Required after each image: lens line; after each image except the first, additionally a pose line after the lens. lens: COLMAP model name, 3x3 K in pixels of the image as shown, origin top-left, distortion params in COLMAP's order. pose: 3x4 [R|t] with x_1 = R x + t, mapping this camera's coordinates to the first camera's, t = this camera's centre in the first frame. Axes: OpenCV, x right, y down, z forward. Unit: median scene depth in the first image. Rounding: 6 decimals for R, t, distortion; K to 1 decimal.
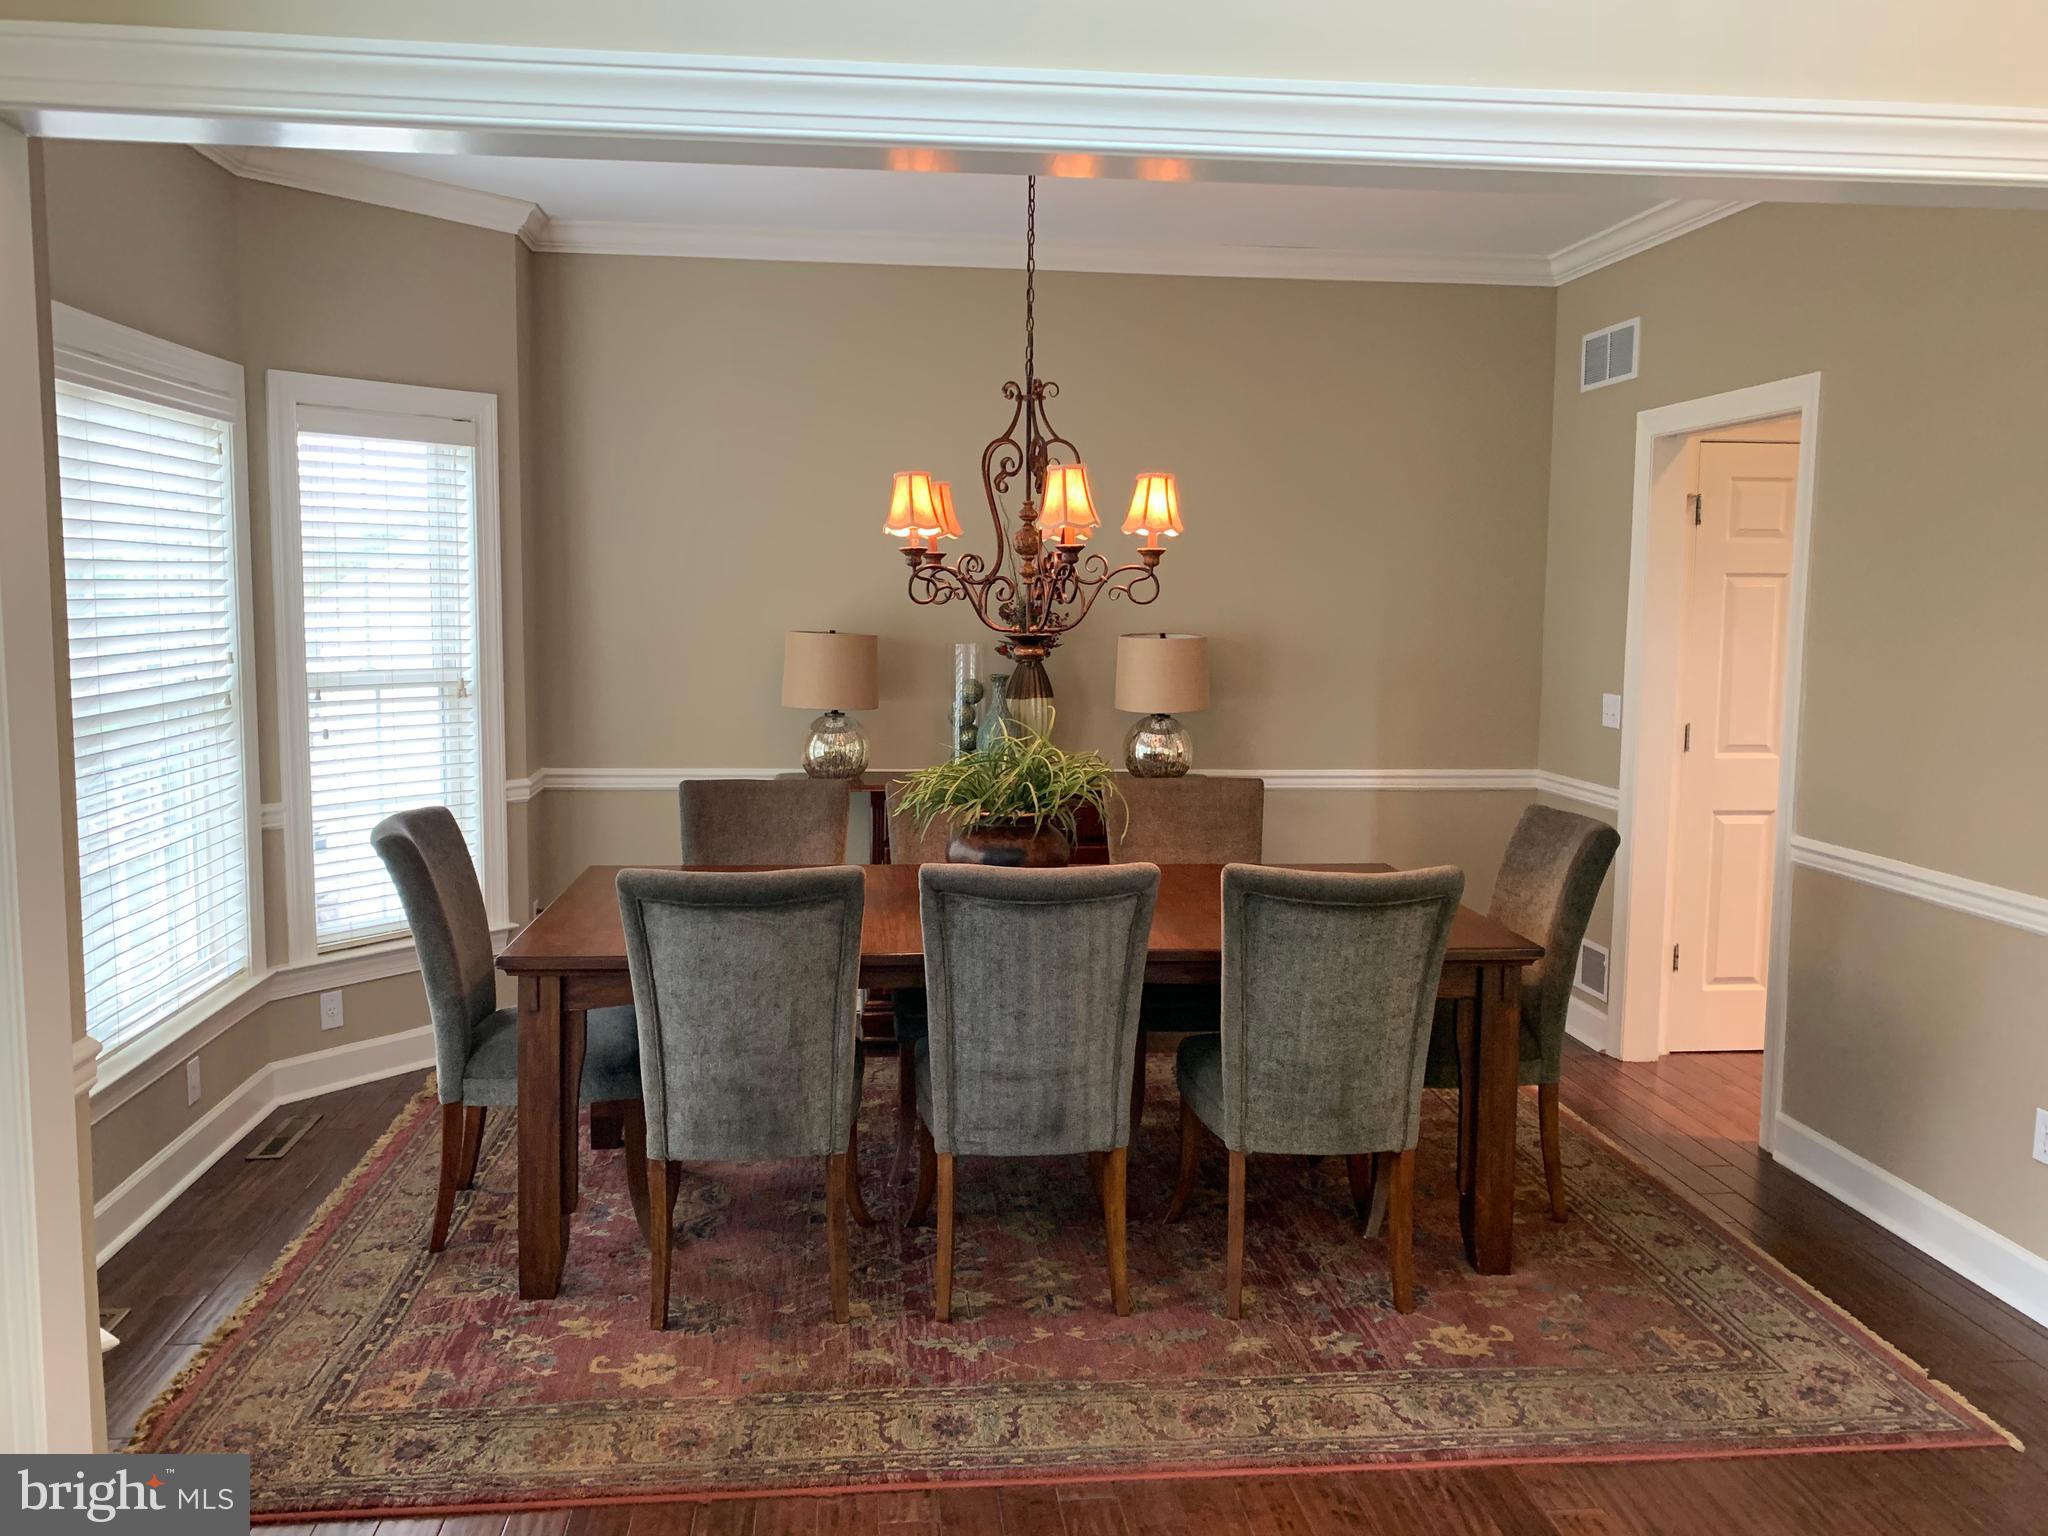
lens RADIAL K [[1556.8, 0, 1024.0], [0, 1556.8, 768.0], [0, 0, 1]] dist [0.056971, -0.093643]
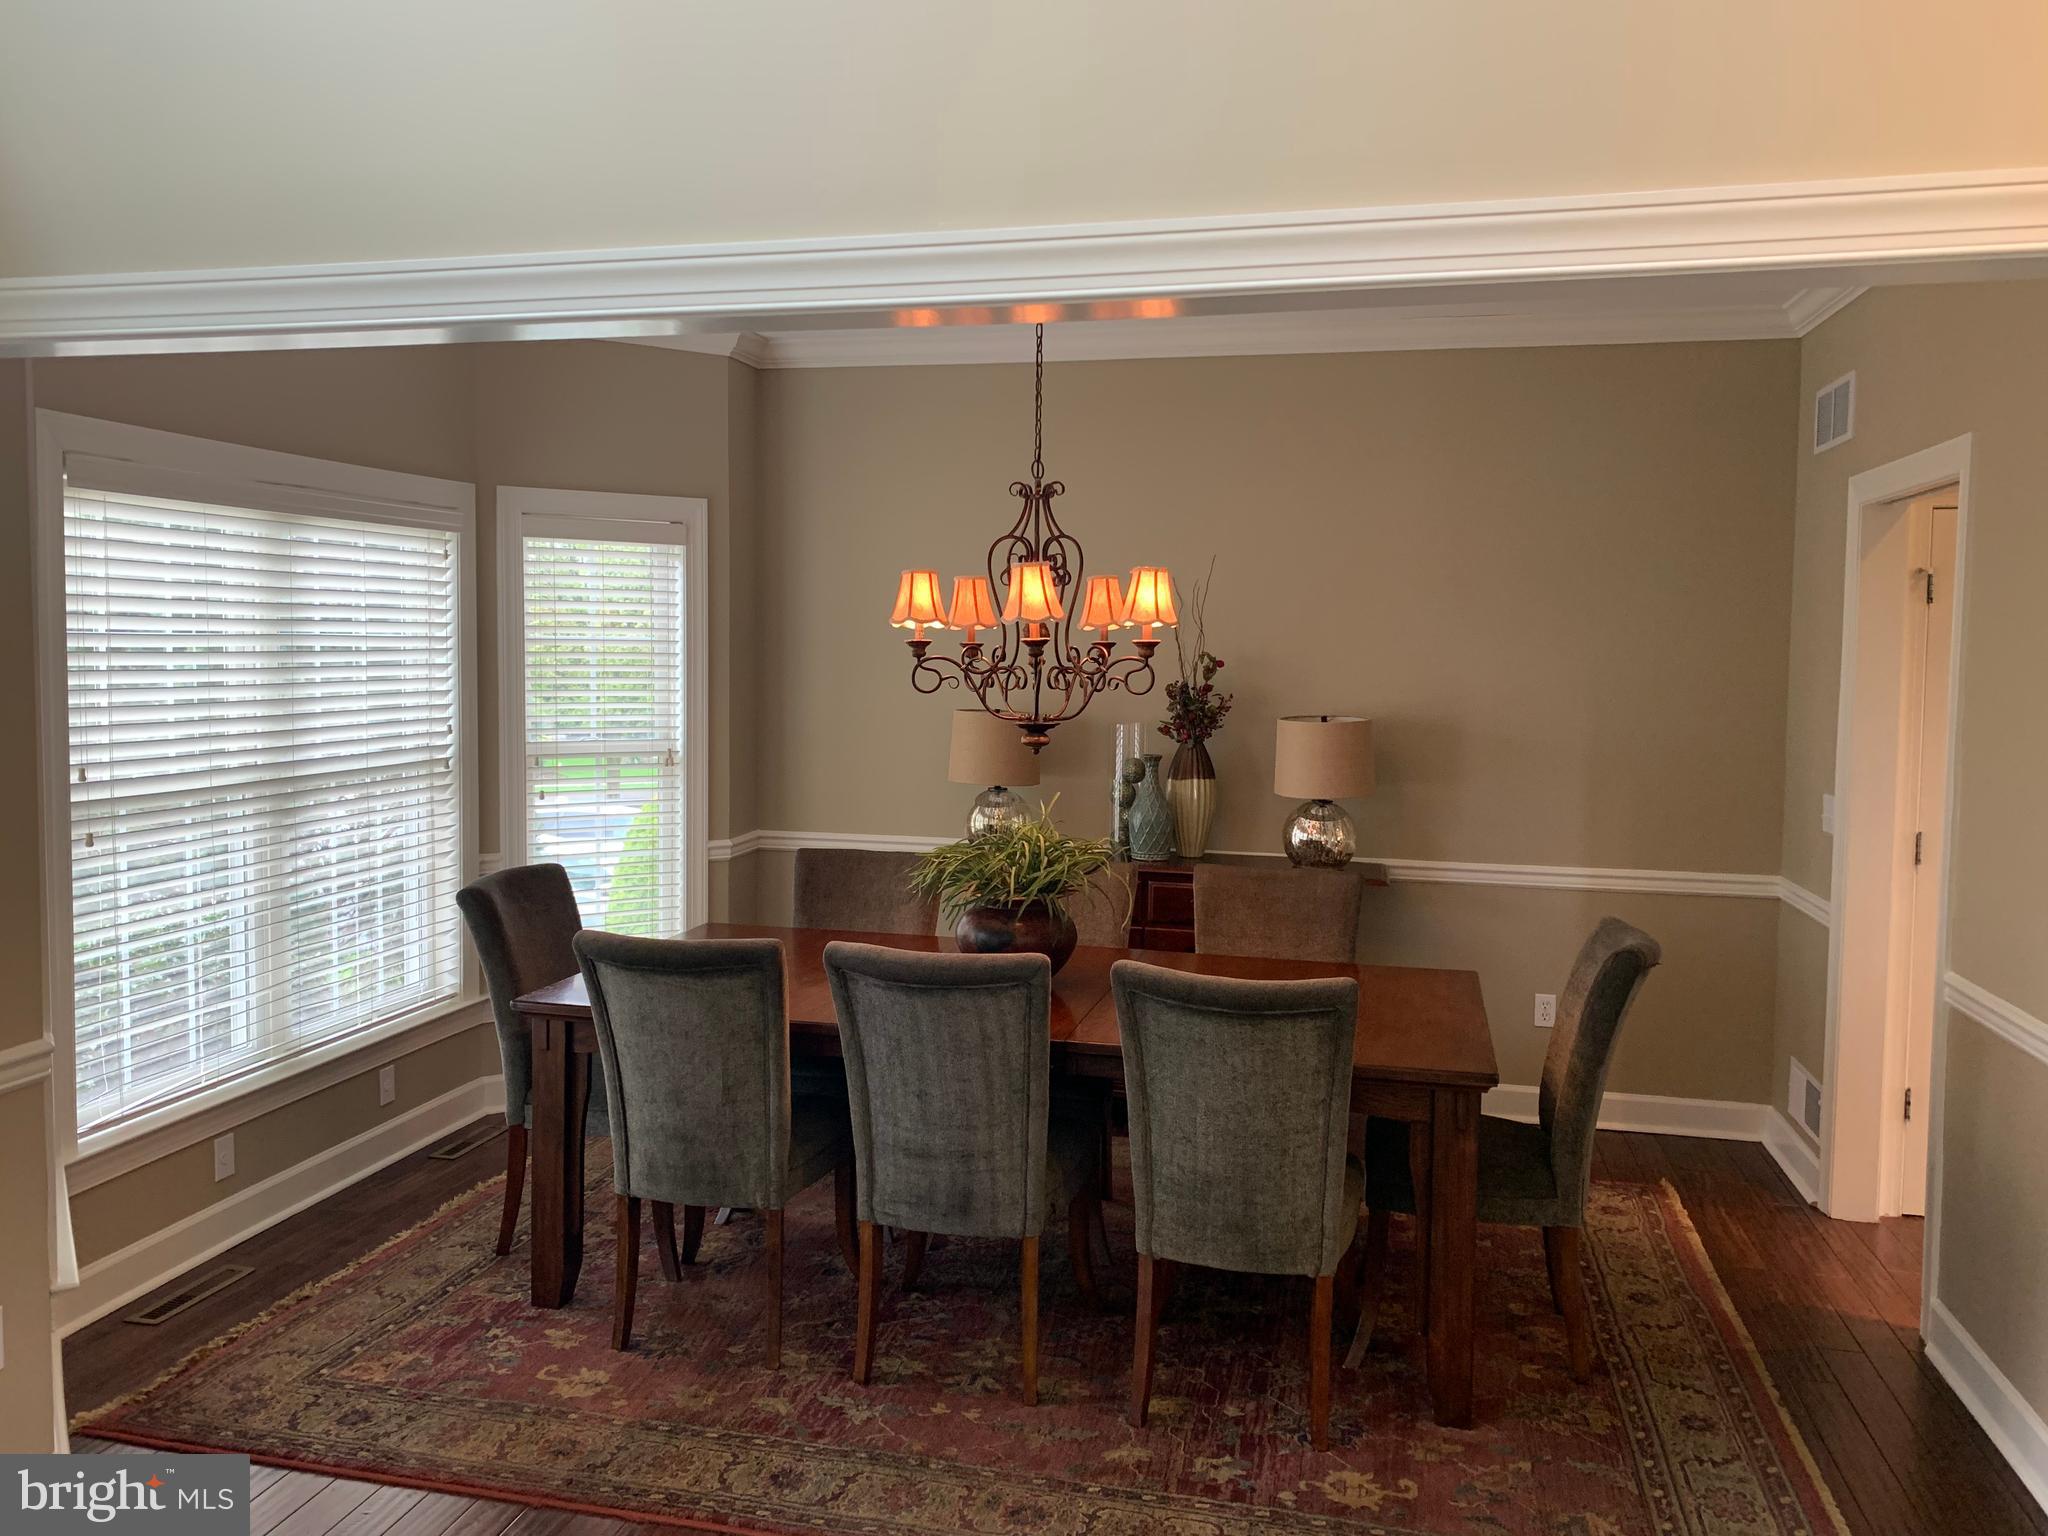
lens RADIAL K [[1575.2, 0, 1009.7], [0, 1575.2, 757.6], [0, 0, 1]] dist [0.023950, -0.026857]
pose [[0.943650, 0.024393, -0.330046, 0.374955], [-0.039274, 0.998487, -0.038492, -0.025350], [0.328607, 0.049285, 0.943180, 0.019952]]
